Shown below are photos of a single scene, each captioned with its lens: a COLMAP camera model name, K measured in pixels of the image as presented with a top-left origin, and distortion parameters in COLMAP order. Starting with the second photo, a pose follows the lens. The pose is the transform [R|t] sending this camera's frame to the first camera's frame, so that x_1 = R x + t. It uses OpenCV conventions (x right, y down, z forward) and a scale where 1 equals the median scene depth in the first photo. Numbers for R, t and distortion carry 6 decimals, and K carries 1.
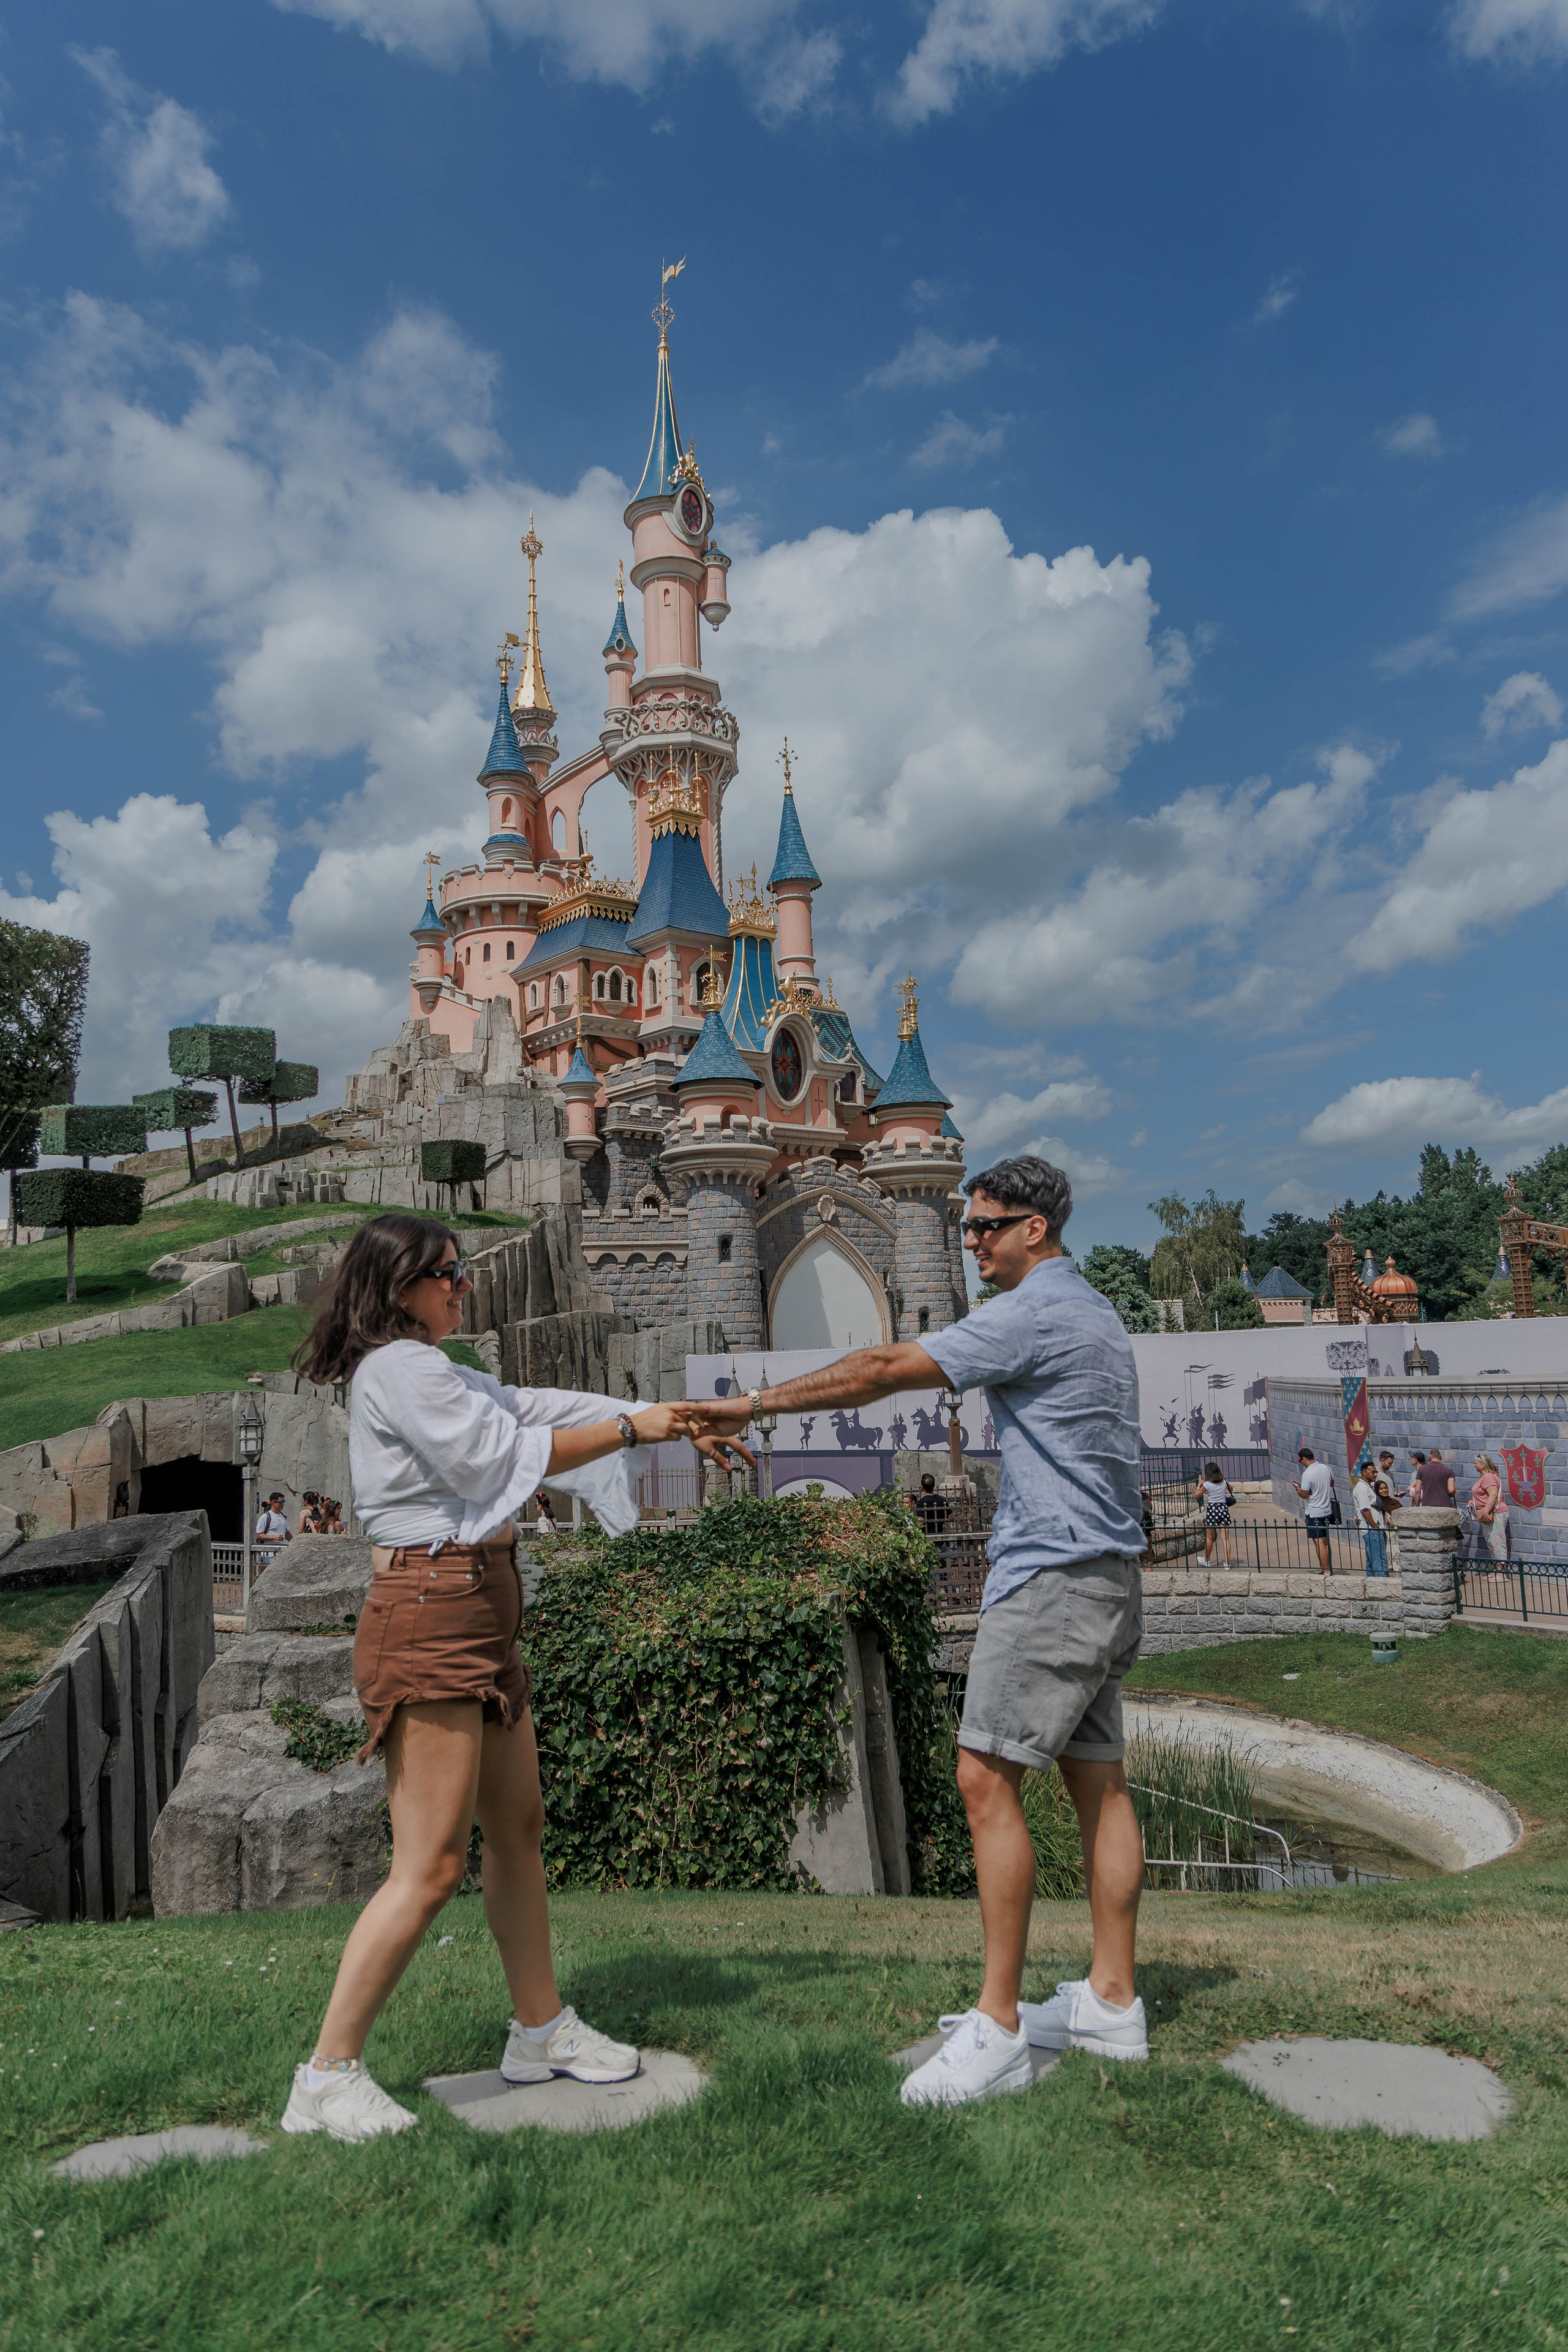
lens RADIAL K [[1570.4, 0, 775.5], [0, 1570.4, 1174.7], [0, 0, 1]] dist [0.010711, -0.000549]
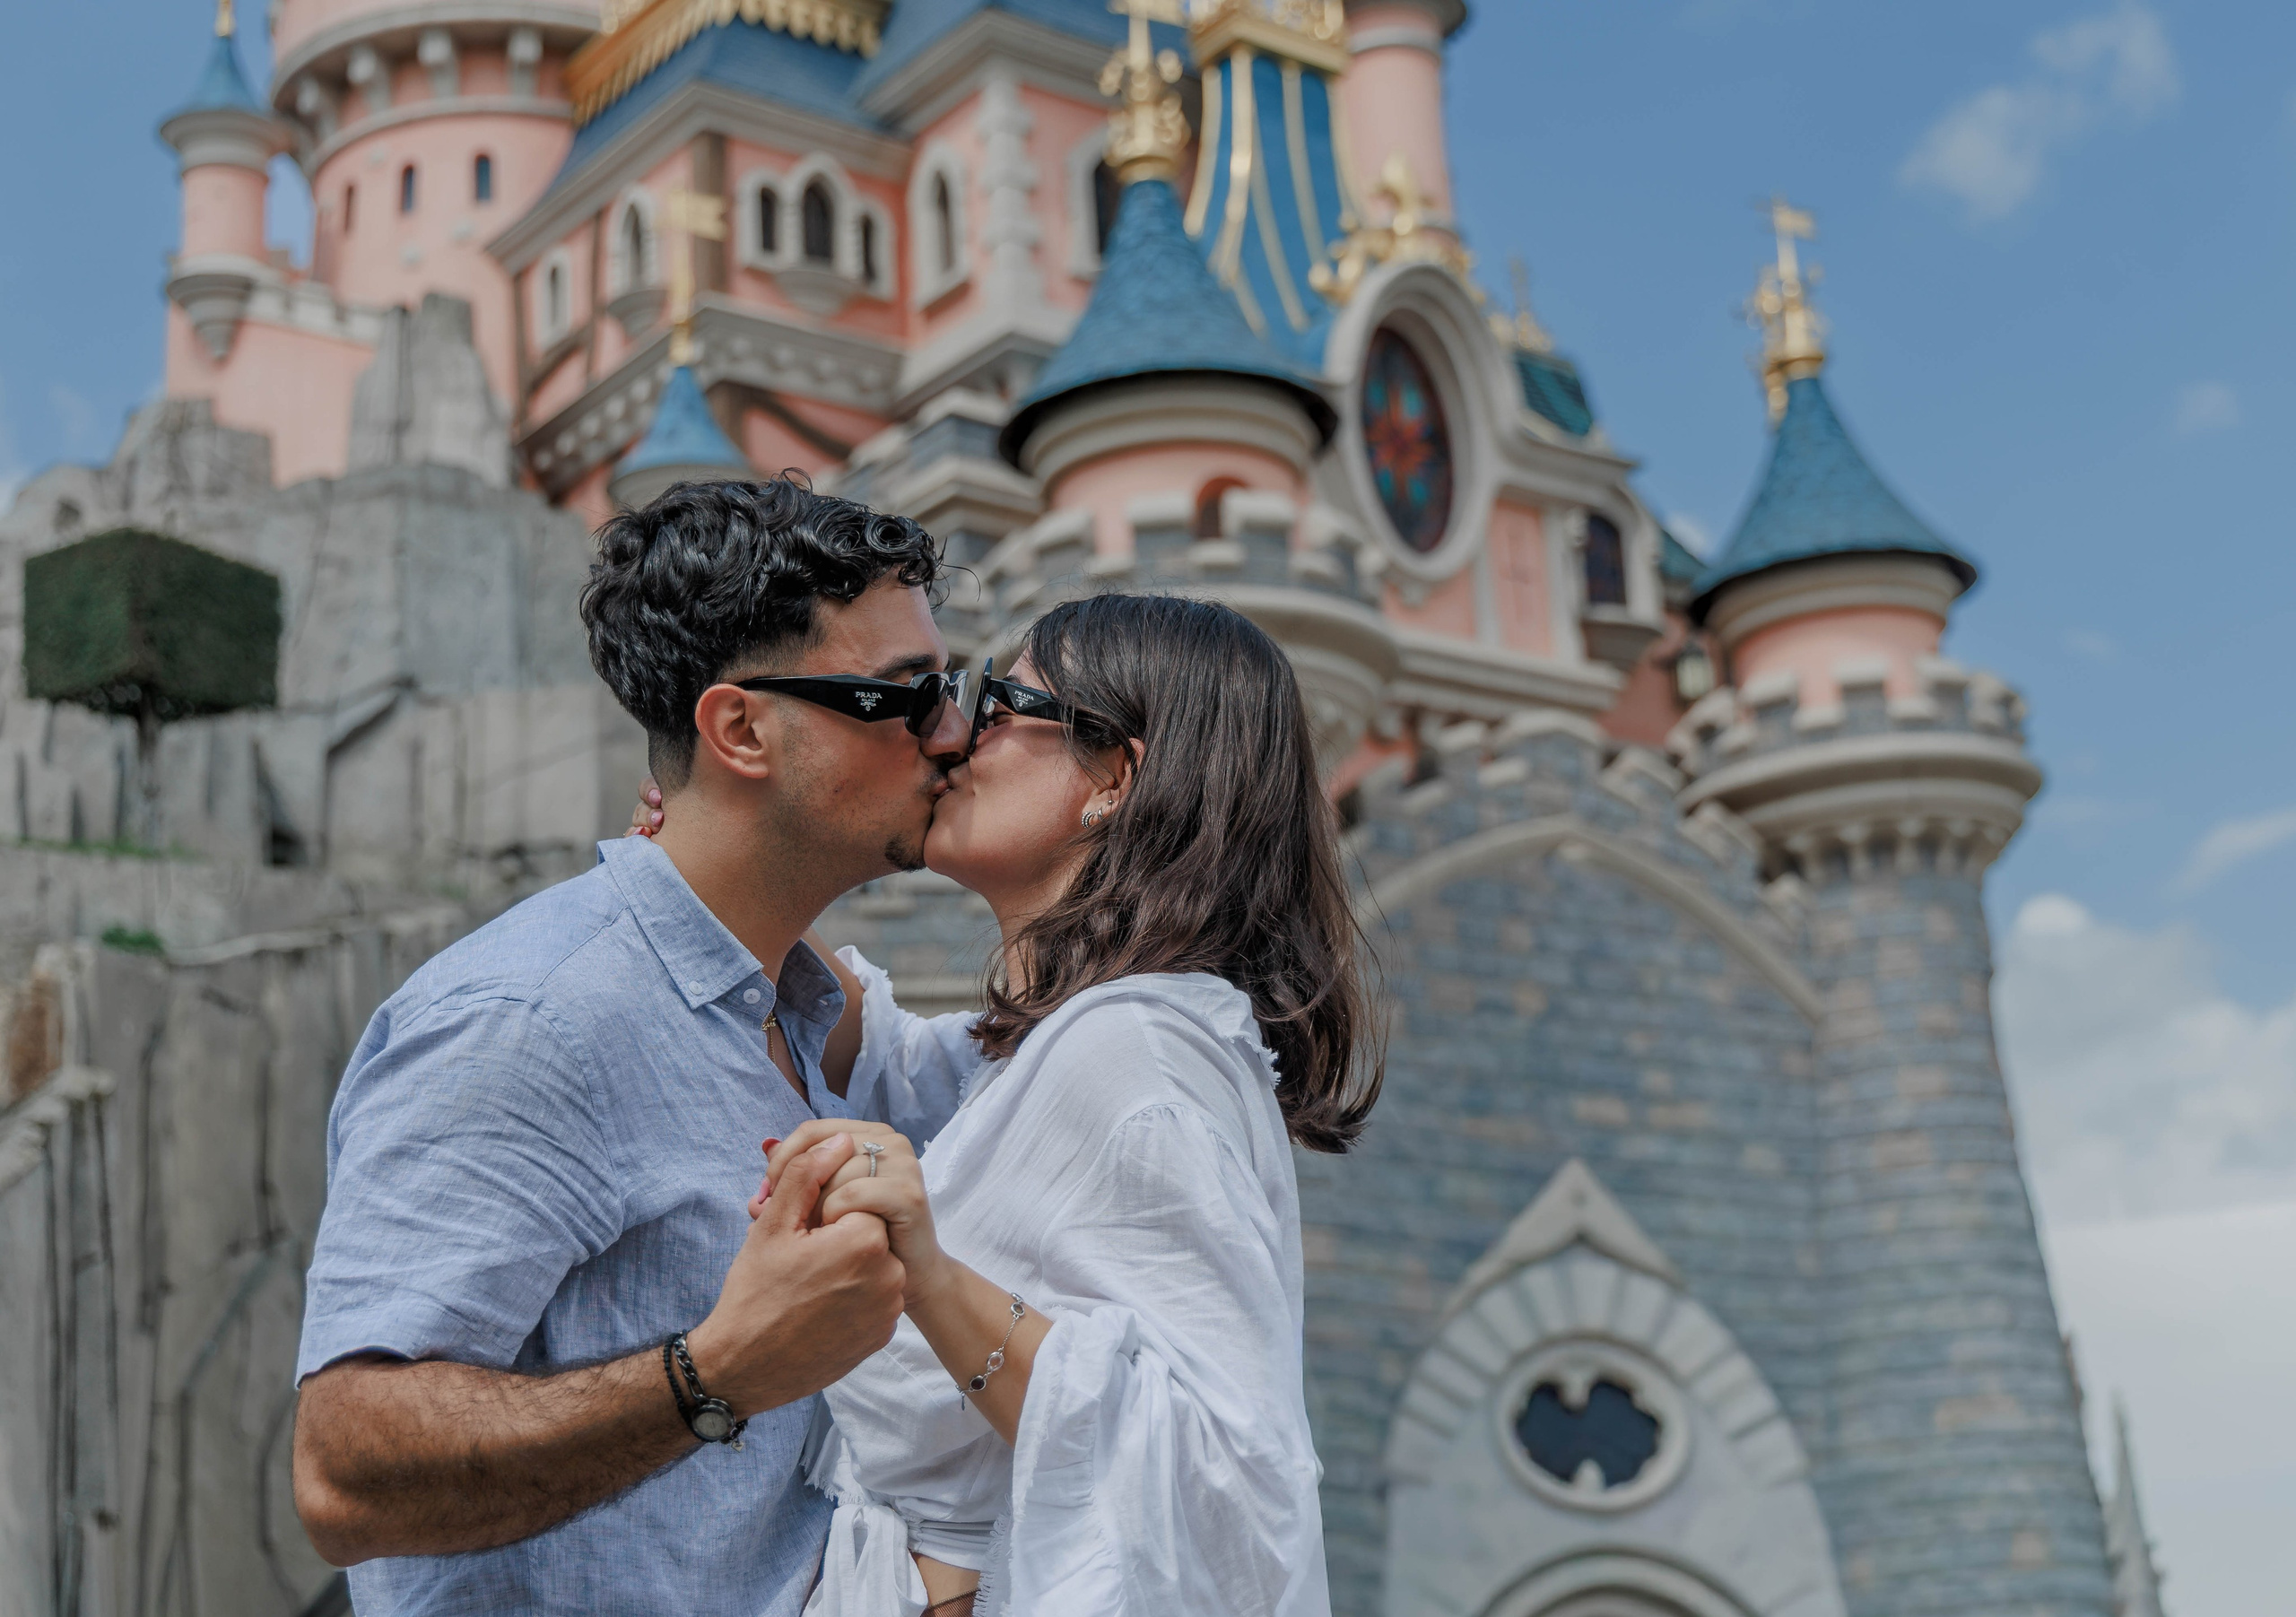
lens RADIAL K [[3400.0, 0, 1217.4], [0, 3400.0, 810.0], [0, 0, 1]] dist [-0.022060, -0.057895]
pose [[0.999403, -0.032975, -0.010262, -0.026322], [0.031050, 0.988050, -0.150976, 0.101347], [0.015118, 0.150568, 0.988484, 0.433044]]
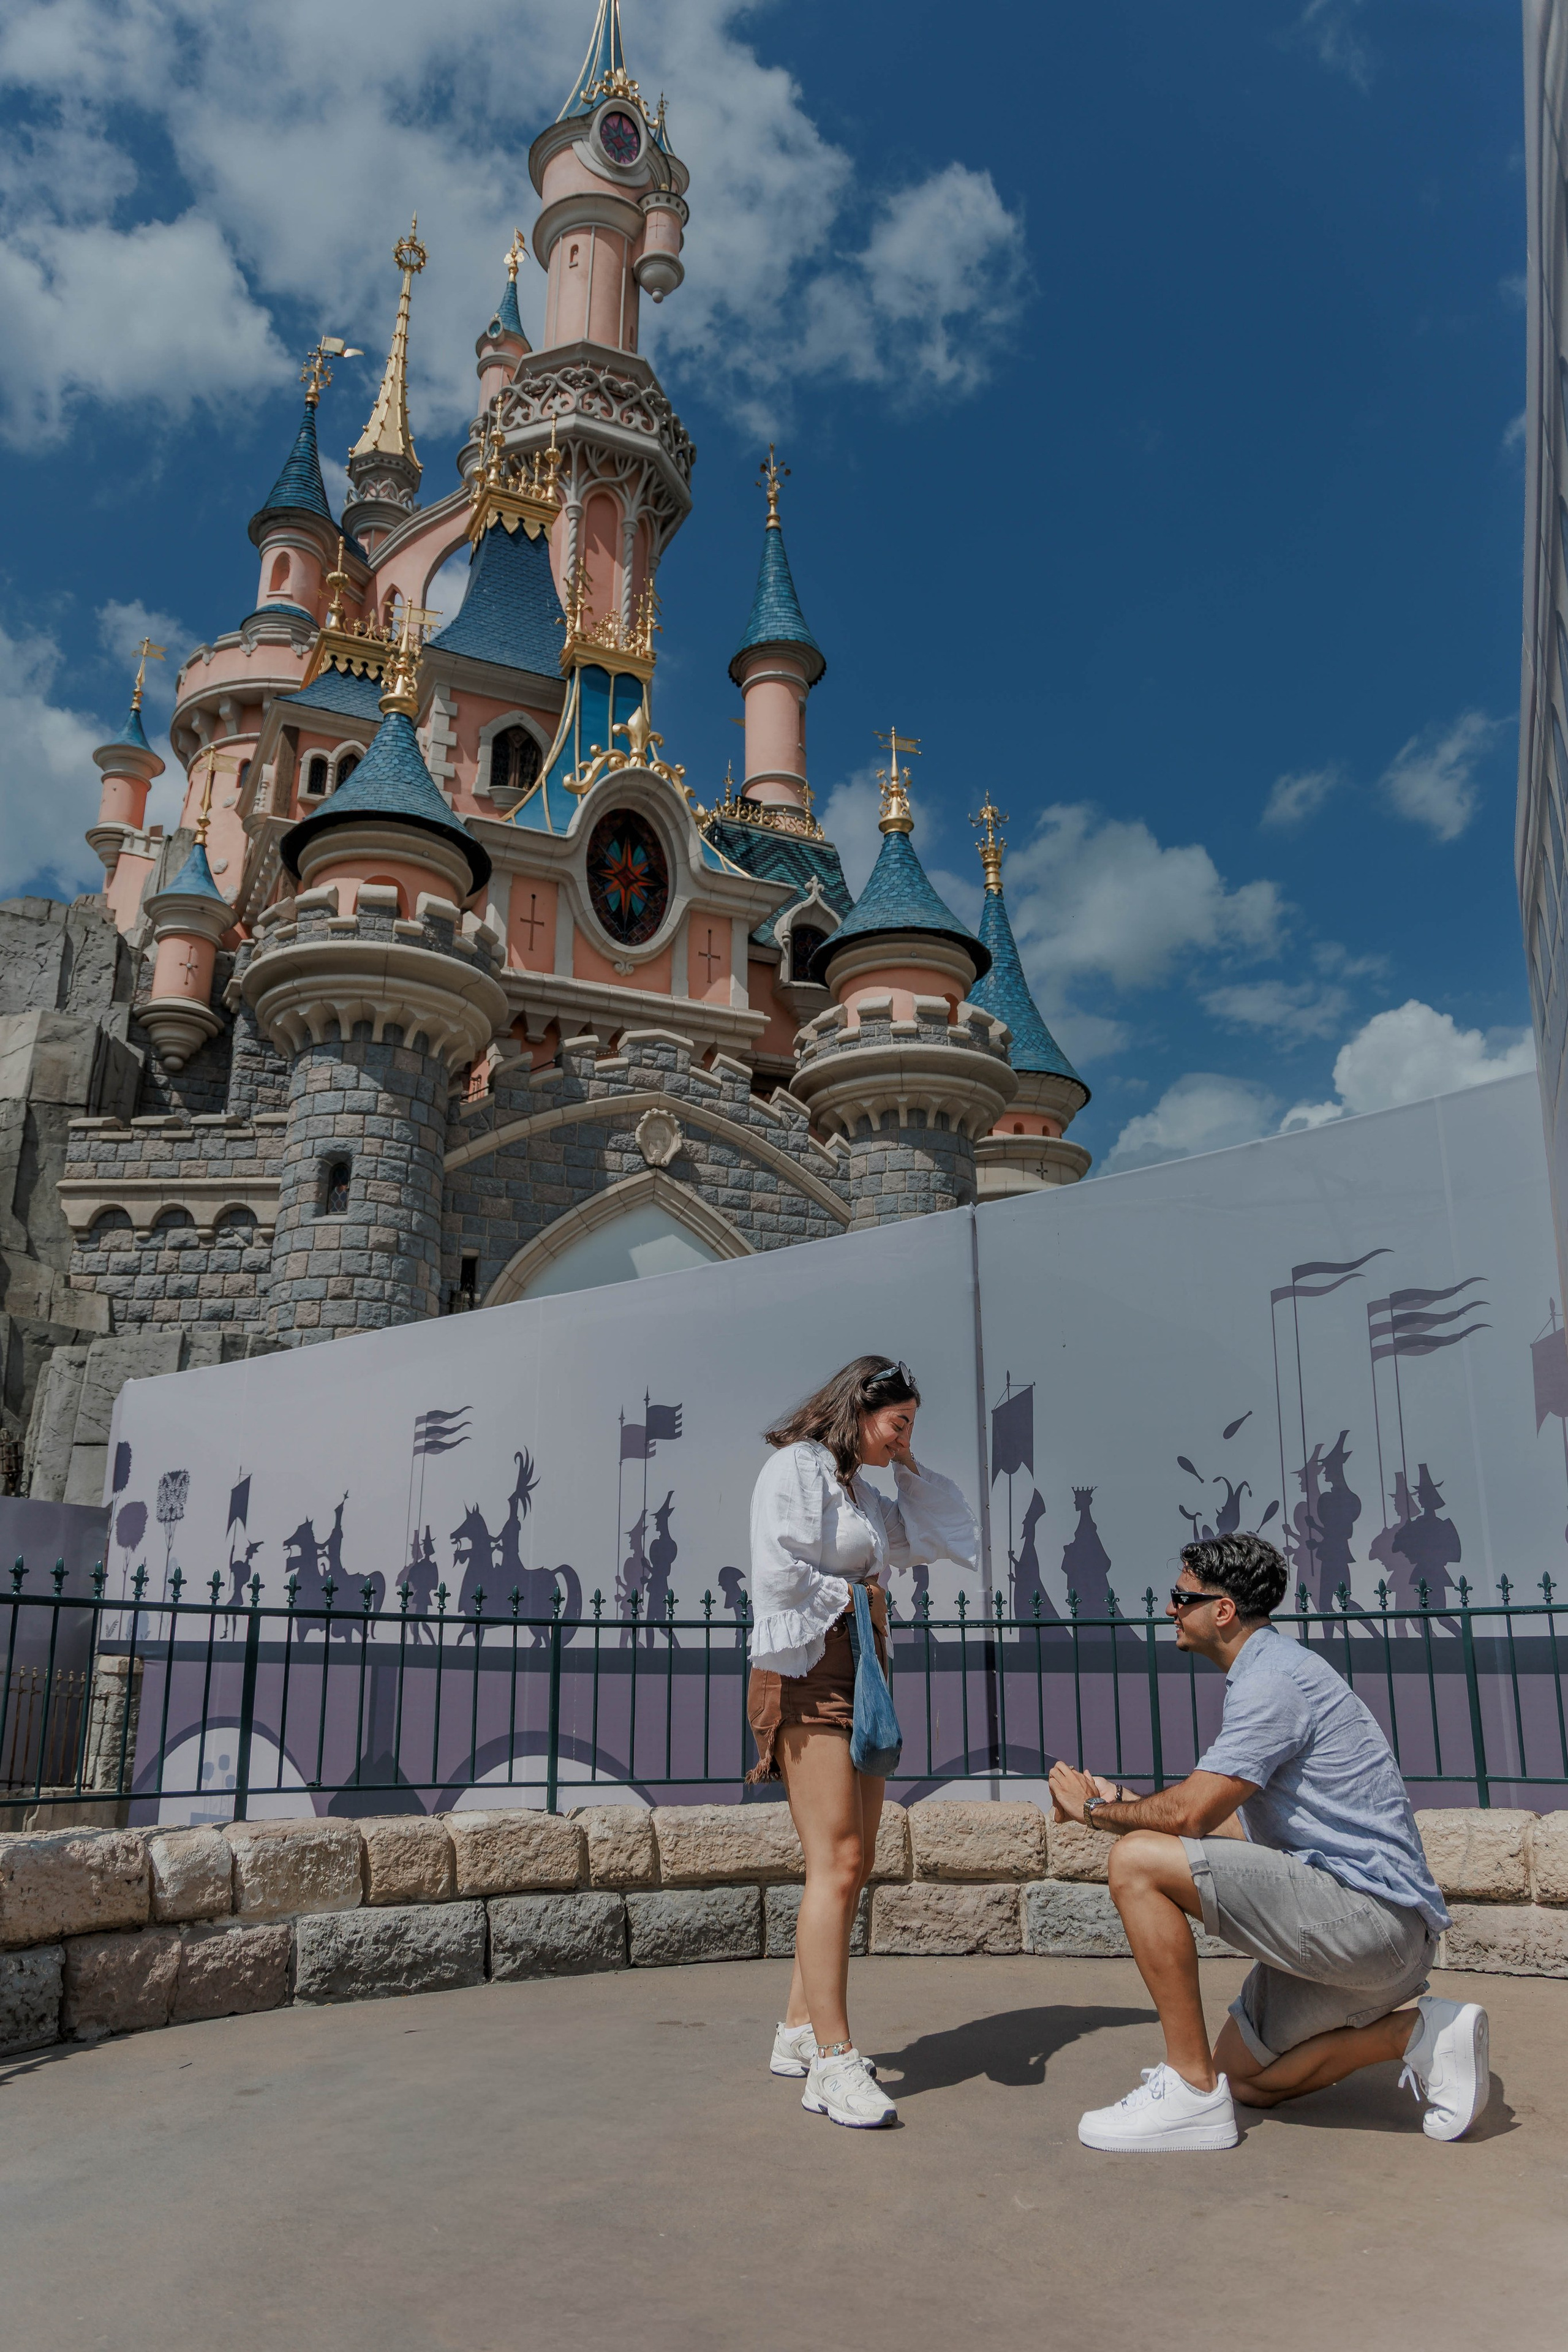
lens RADIAL K [[1667.8, 0, 801.3], [0, 1667.8, 1185.9], [0, 0, 1]] dist [-0.092694, 0.008651]
pose [[0.971192, -0.032169, -0.236117, 0.197363], [-0.004106, 0.988440, -0.151555, 0.114832], [0.238262, 0.148158, 0.959833, 0.590413]]
